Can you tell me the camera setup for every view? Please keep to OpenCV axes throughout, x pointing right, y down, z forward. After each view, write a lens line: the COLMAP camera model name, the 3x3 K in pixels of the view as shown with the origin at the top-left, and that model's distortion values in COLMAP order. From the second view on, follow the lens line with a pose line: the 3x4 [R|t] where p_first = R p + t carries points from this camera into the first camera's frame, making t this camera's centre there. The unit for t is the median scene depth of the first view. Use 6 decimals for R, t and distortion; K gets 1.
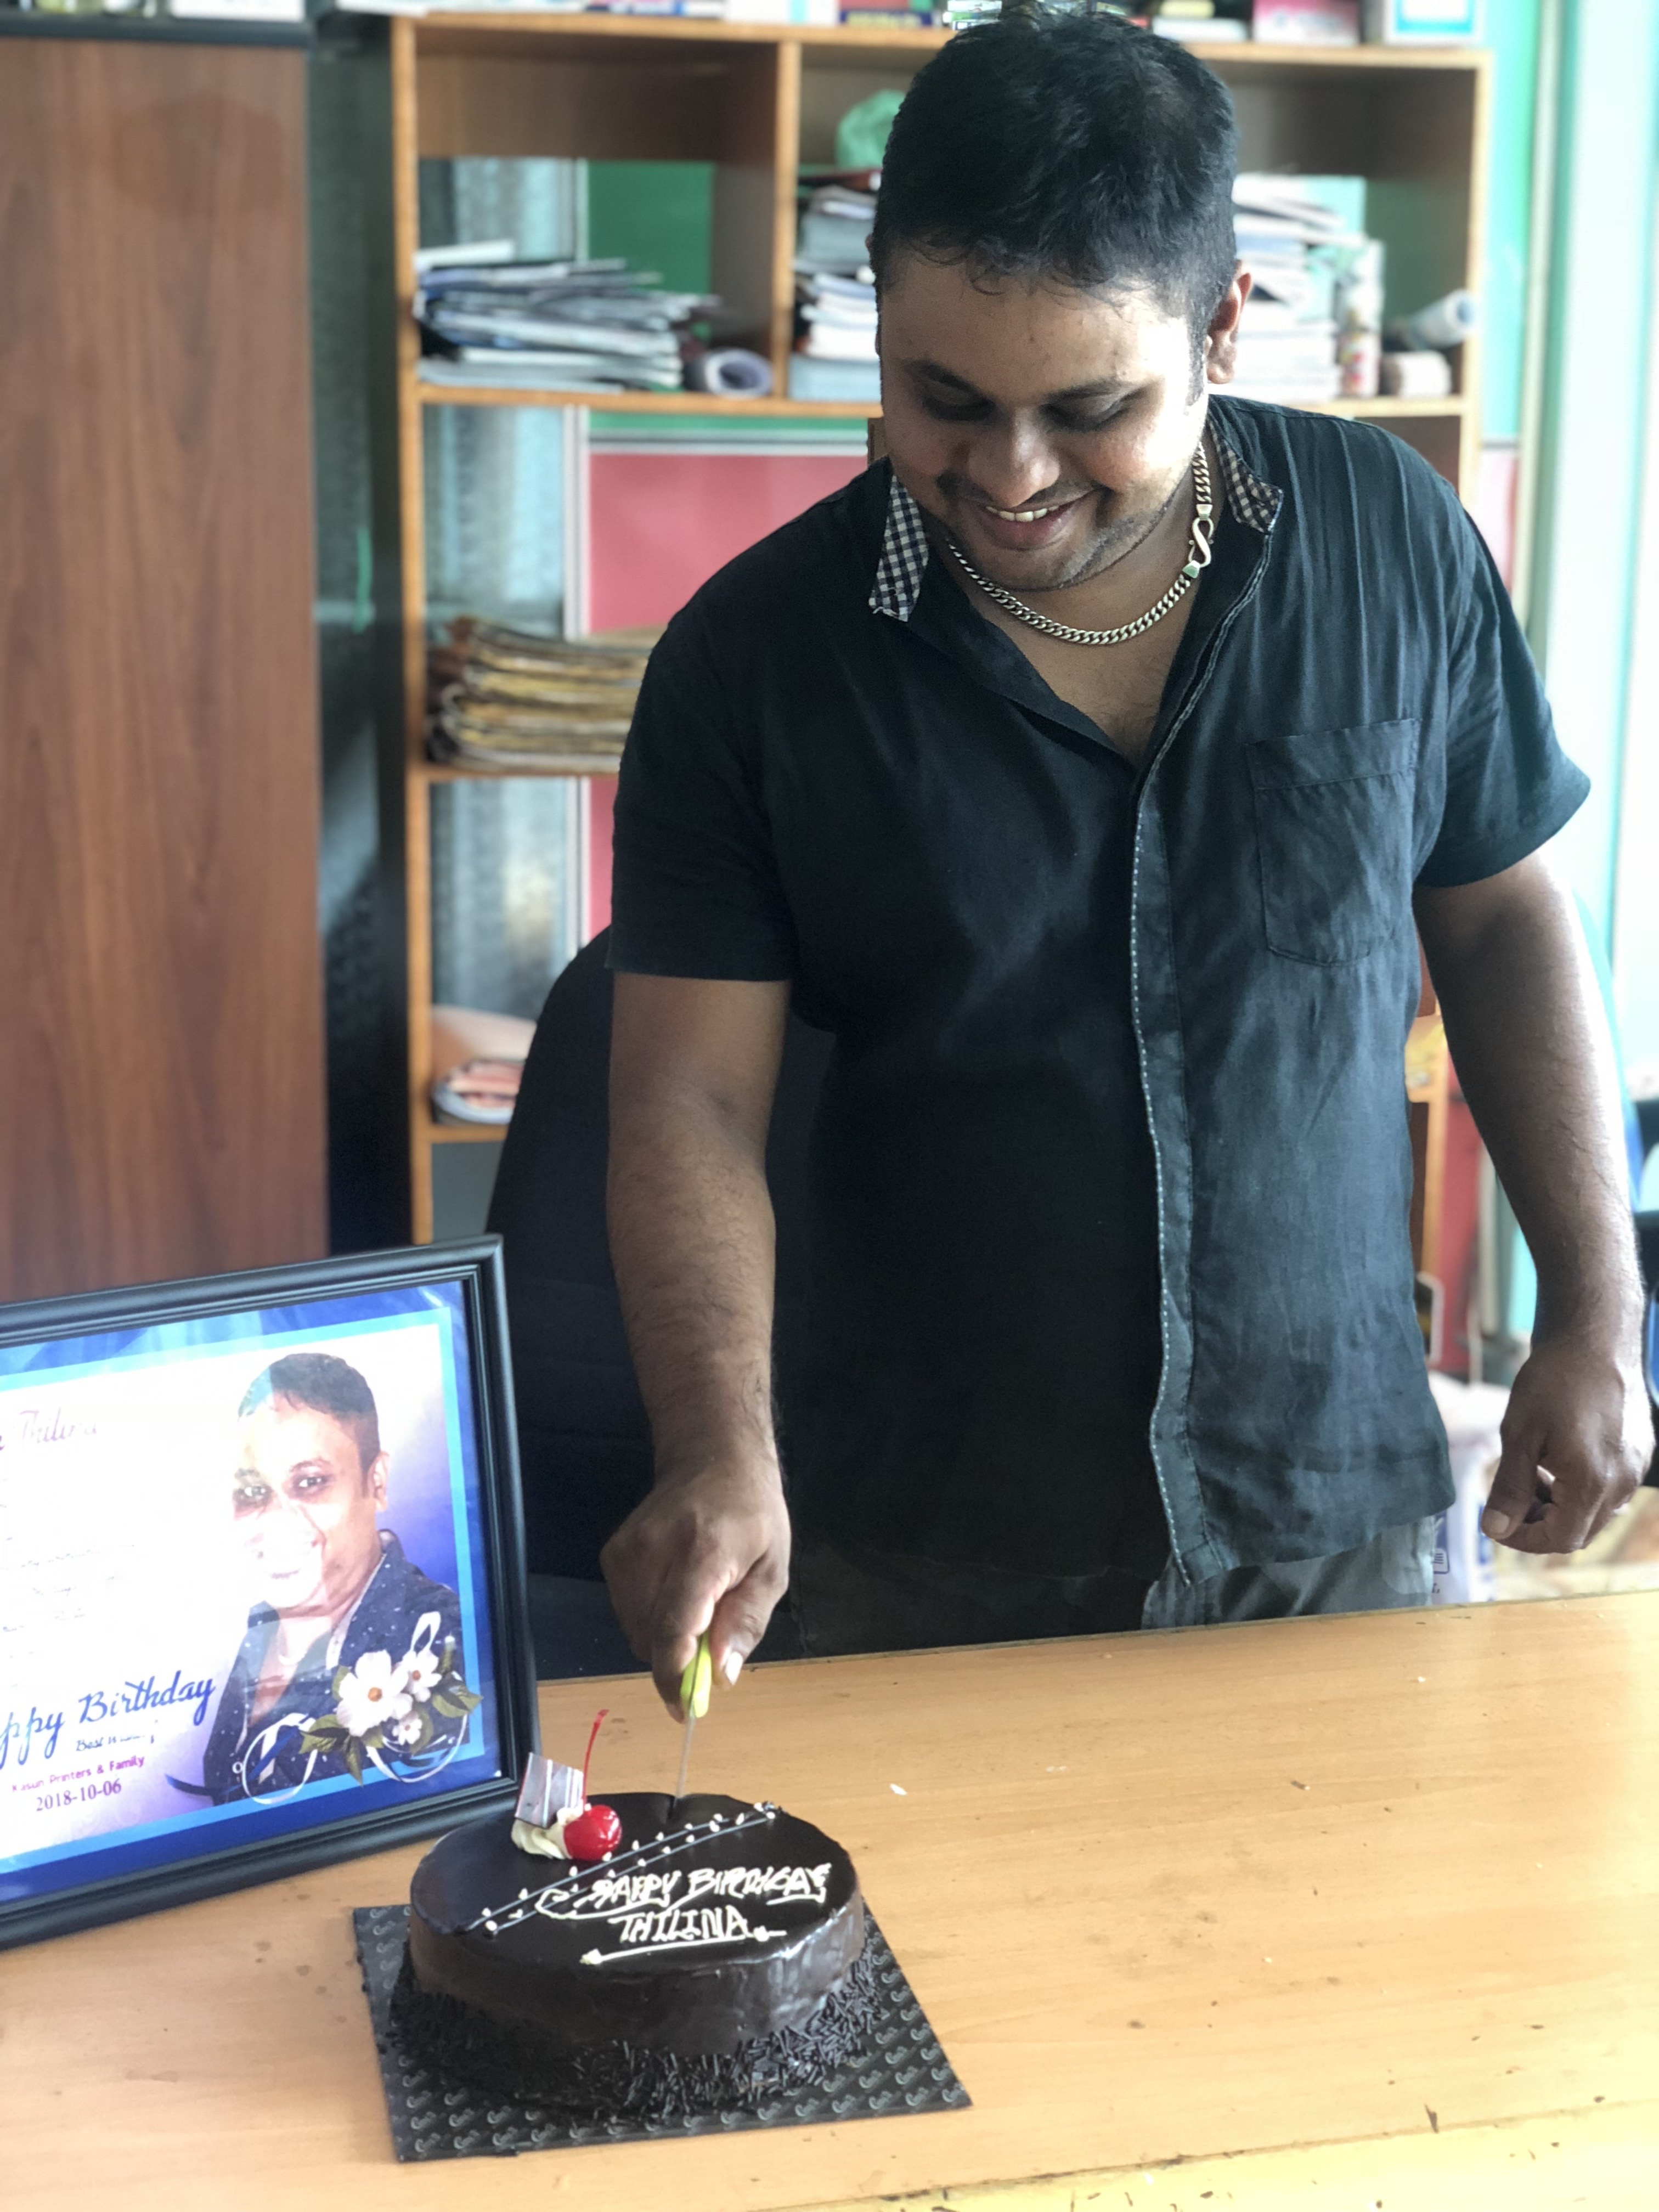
lens RADIAL K [[3335.4, 0, 829.5], [0, 3335.4, 1106.0], [0, 0, 1]] dist [0.217680, -0.800522]
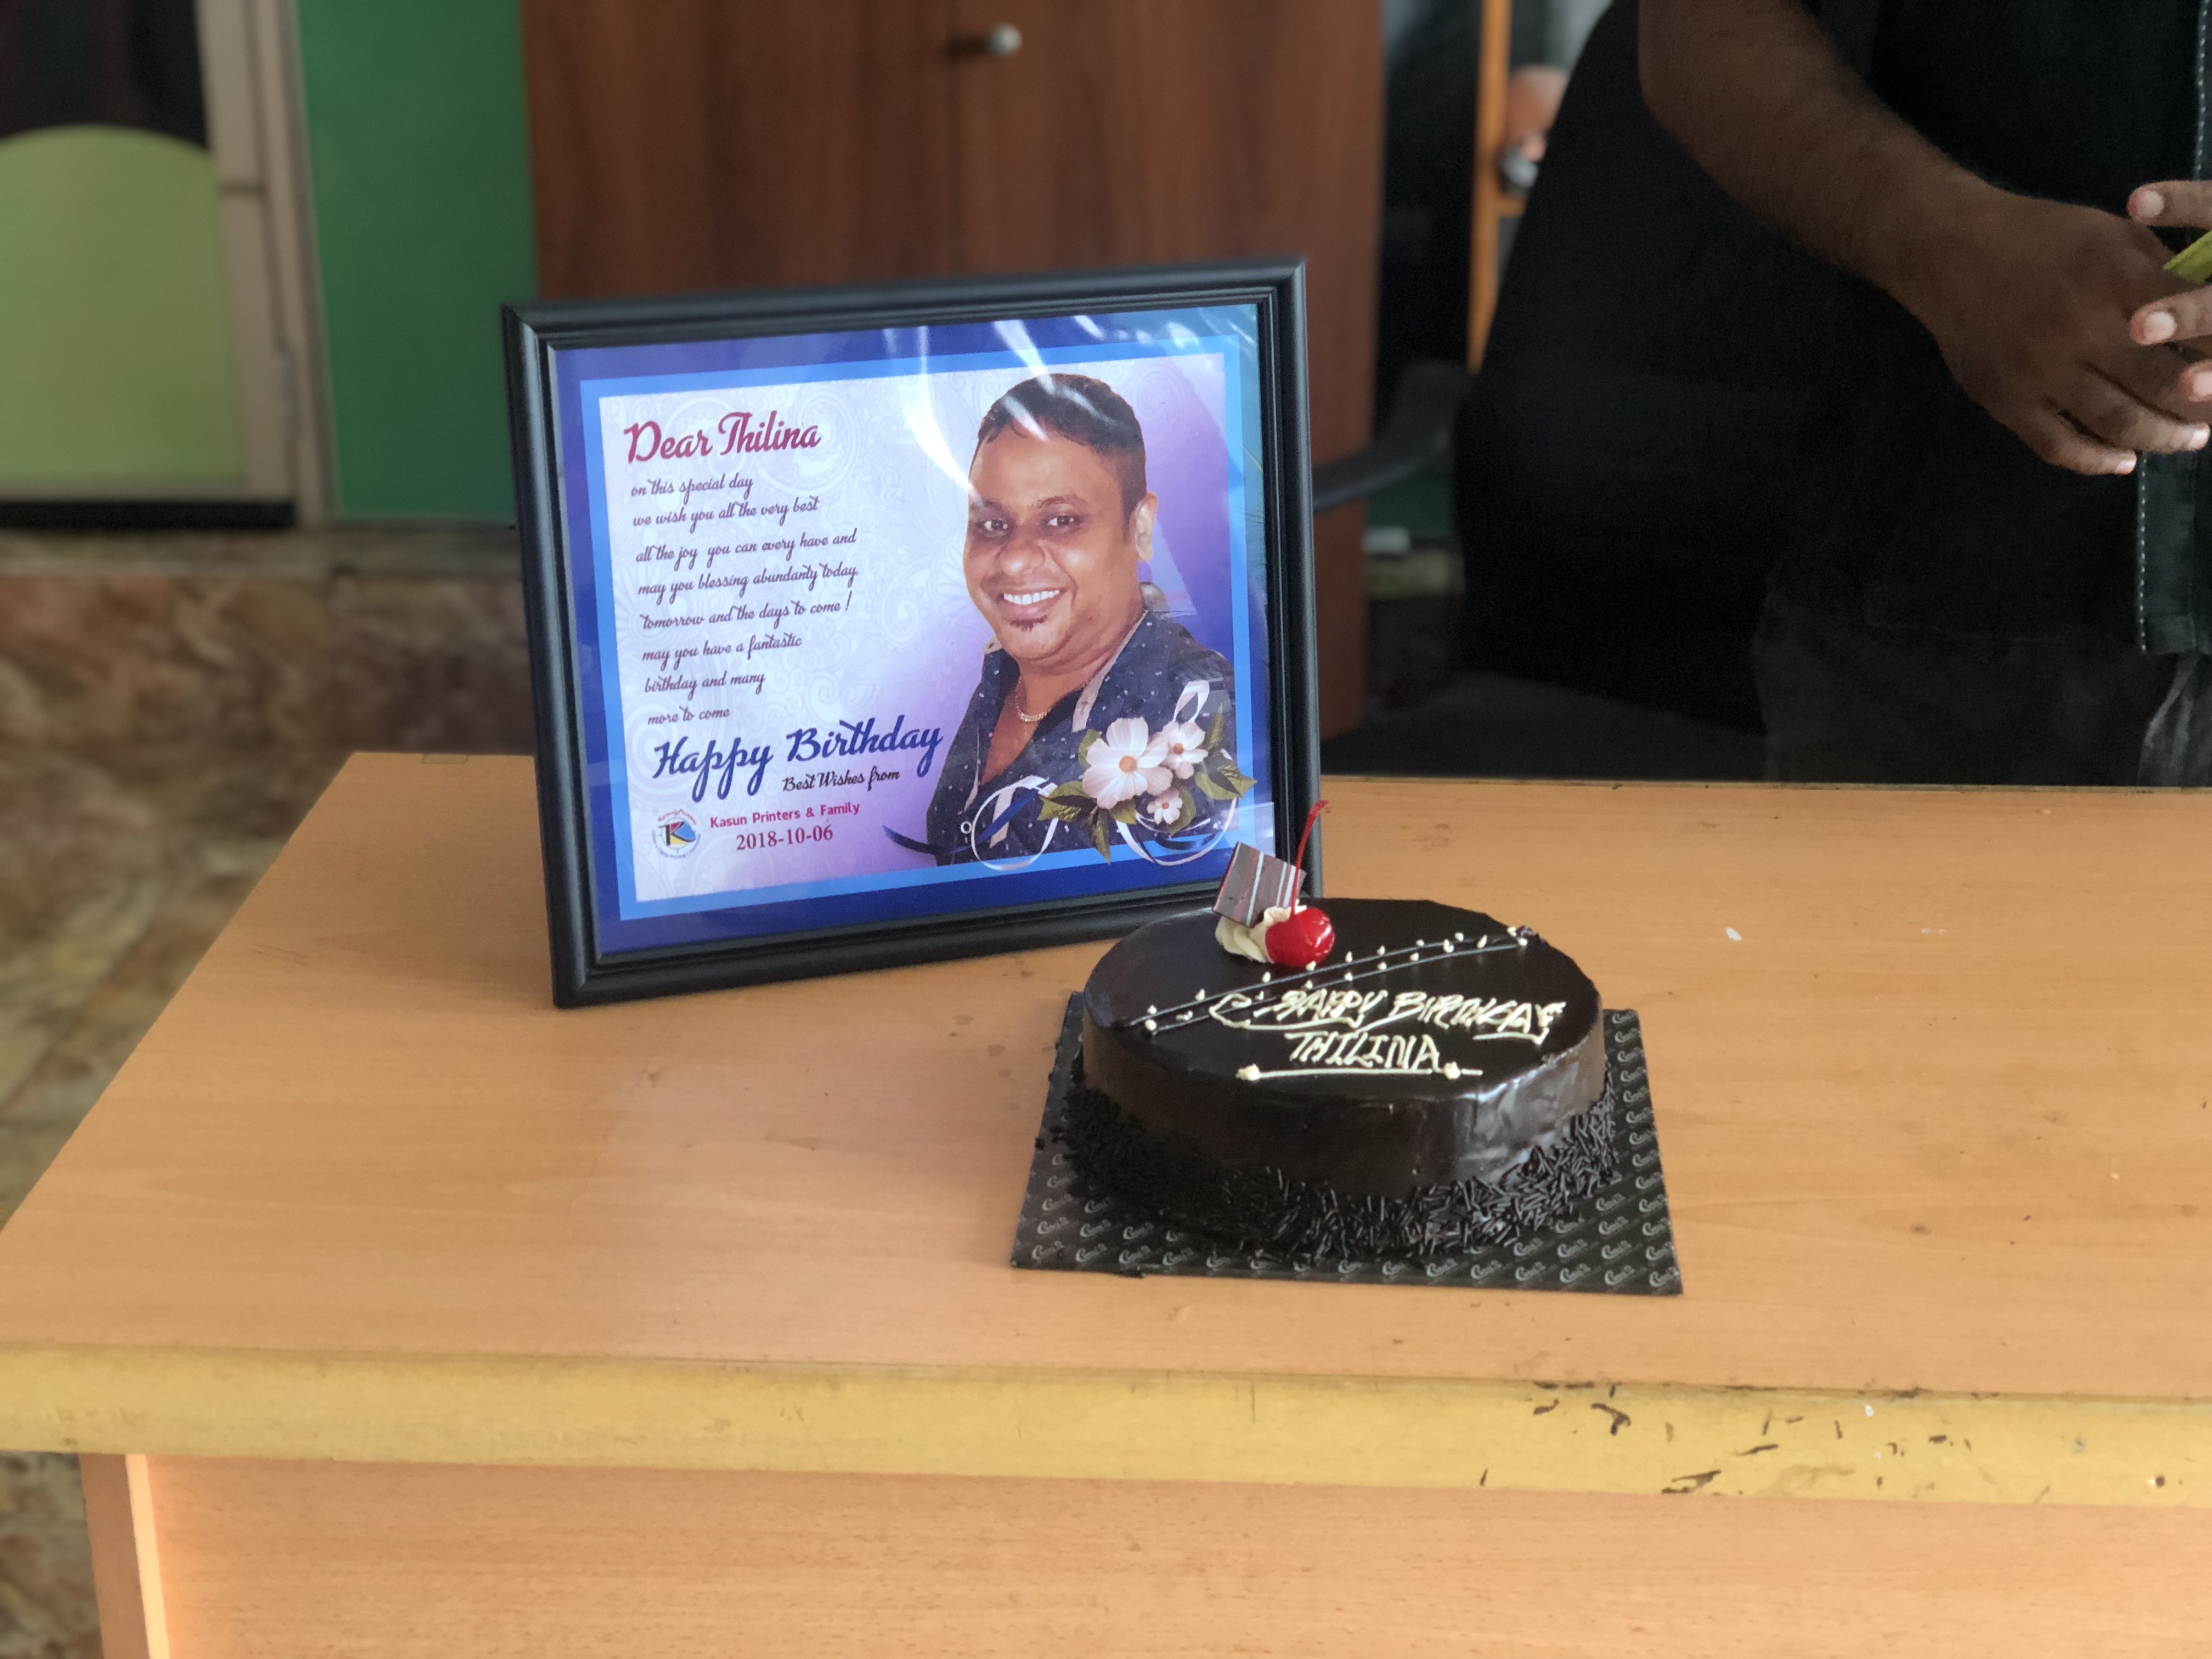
lens RADIAL K [[3494.4, 0, 1106.0], [0, 3494.4, 829.5], [0, 0, 1]] dist [0.246621, 0.102021]
pose [[0.965932, 0.098268, -0.239413, 0.098054], [-0.054011, 0.981280, 0.184860, 0.024107], [0.253097, -0.165631, 0.953157, 0.130904]]
